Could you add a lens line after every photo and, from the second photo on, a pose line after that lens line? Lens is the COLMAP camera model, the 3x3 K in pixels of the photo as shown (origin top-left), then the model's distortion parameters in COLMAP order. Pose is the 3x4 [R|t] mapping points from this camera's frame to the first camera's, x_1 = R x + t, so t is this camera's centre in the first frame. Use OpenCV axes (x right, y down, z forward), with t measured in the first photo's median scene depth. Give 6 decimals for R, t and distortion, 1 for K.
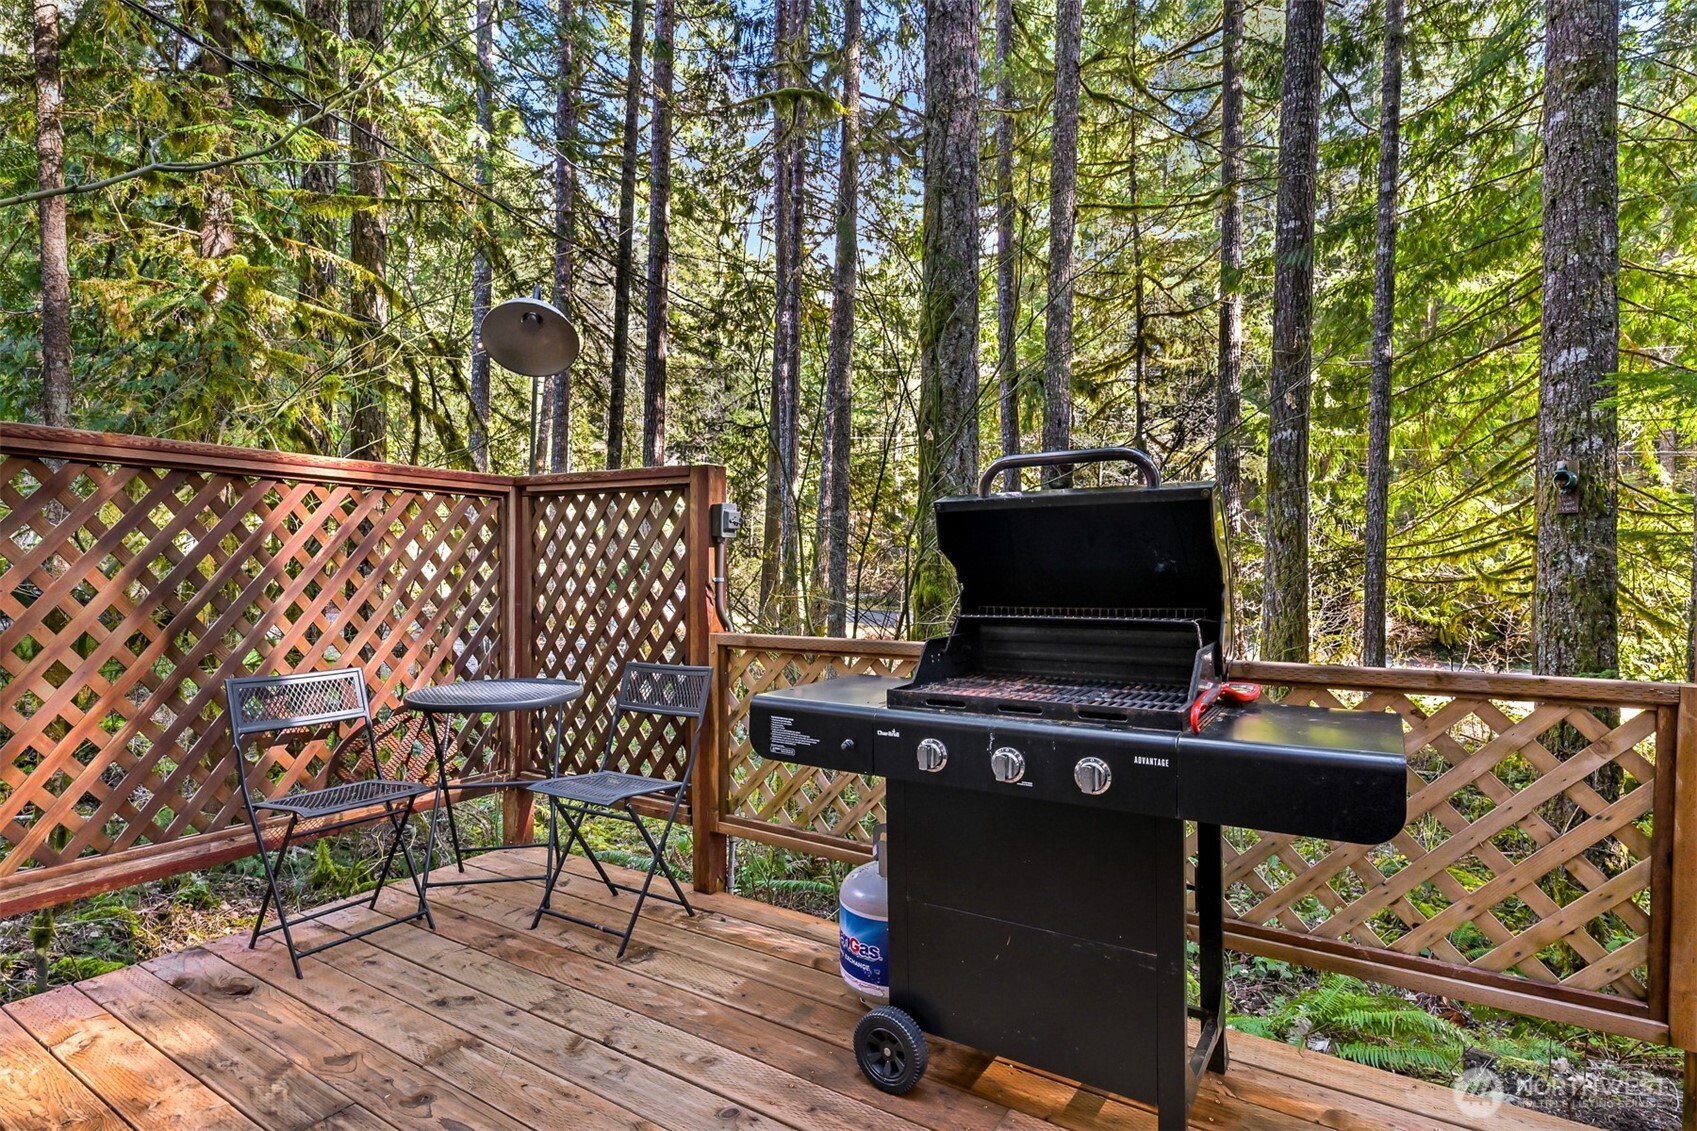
lens RADIAL K [[849.8, 0, 853.2], [0, 849.8, 576.4], [0, 0, 1]] dist [0.002702, -0.000980]
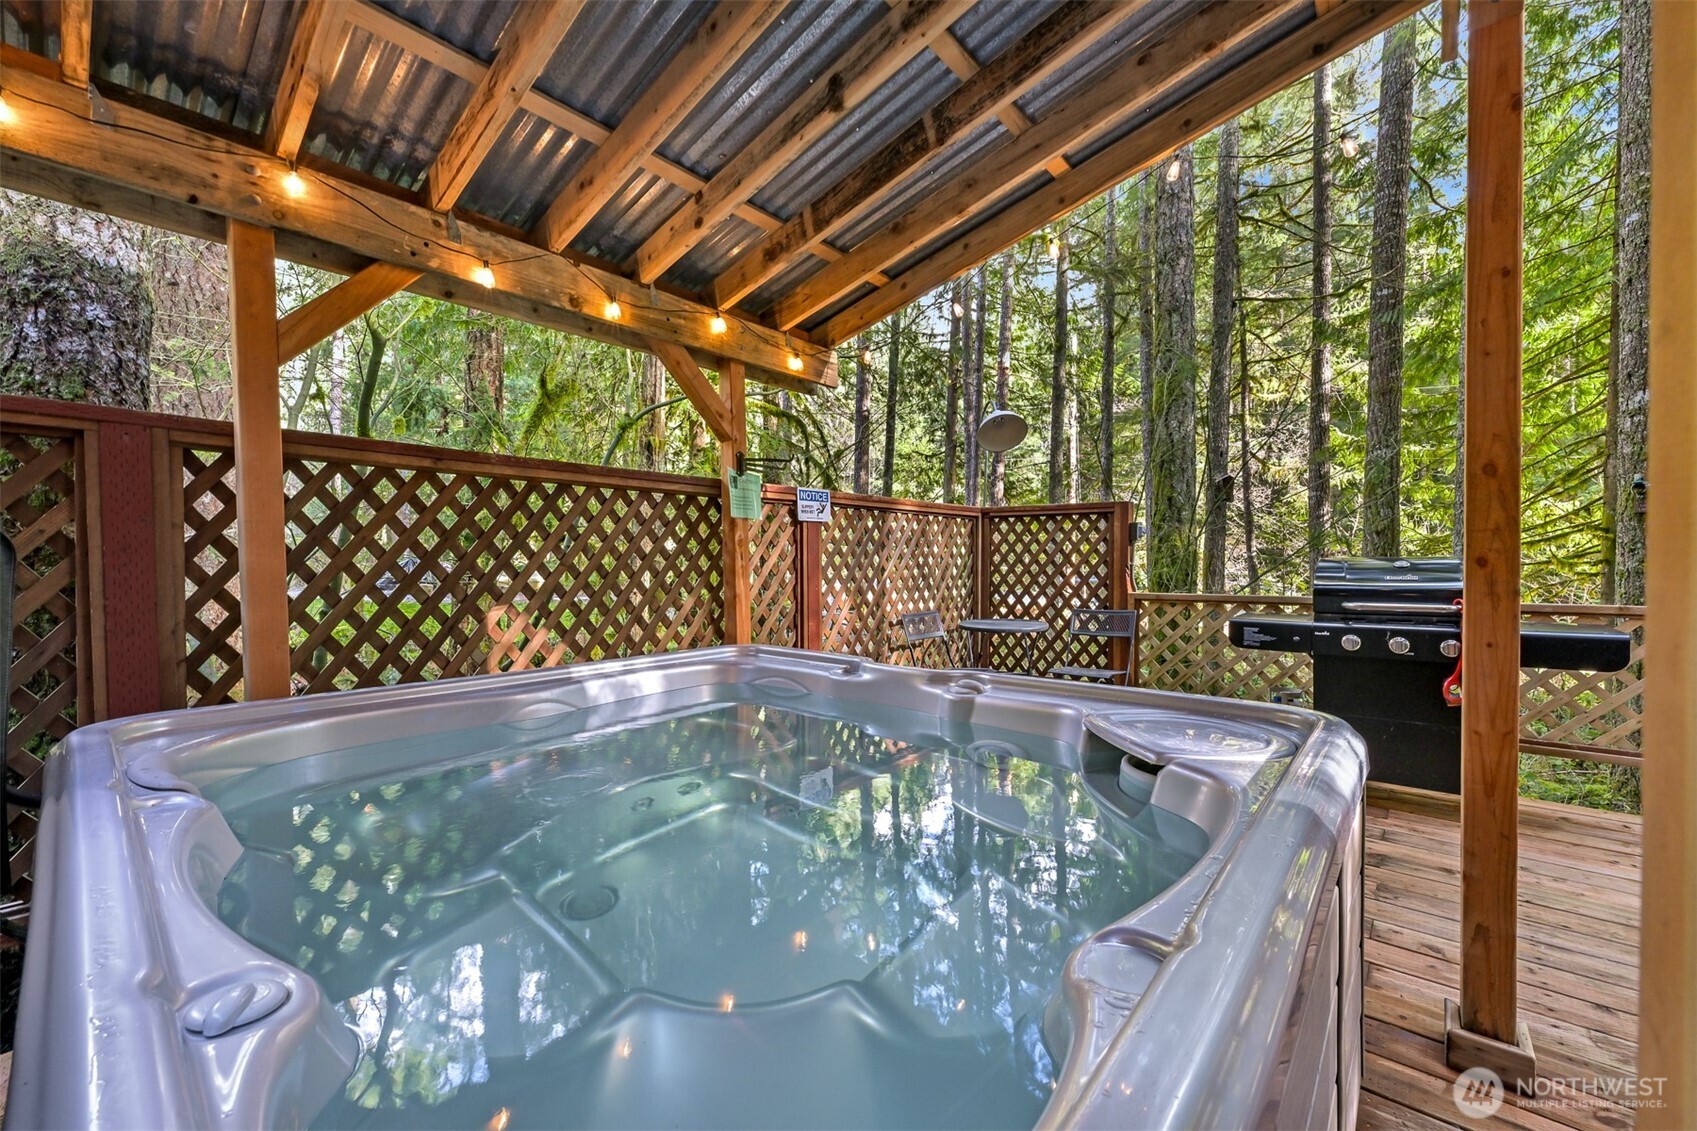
lens RADIAL K [[680.4, 0, 840.2], [0, 680.4, 566.8], [0, 0, 1]] dist [0.002196, -0.000304]
pose [[0.989449, -0.006147, -0.144752, -0.258671], [0.006361, 0.999979, 0.001020, 0.002234], [0.144742, -0.001930, 0.989468, -0.247983]]
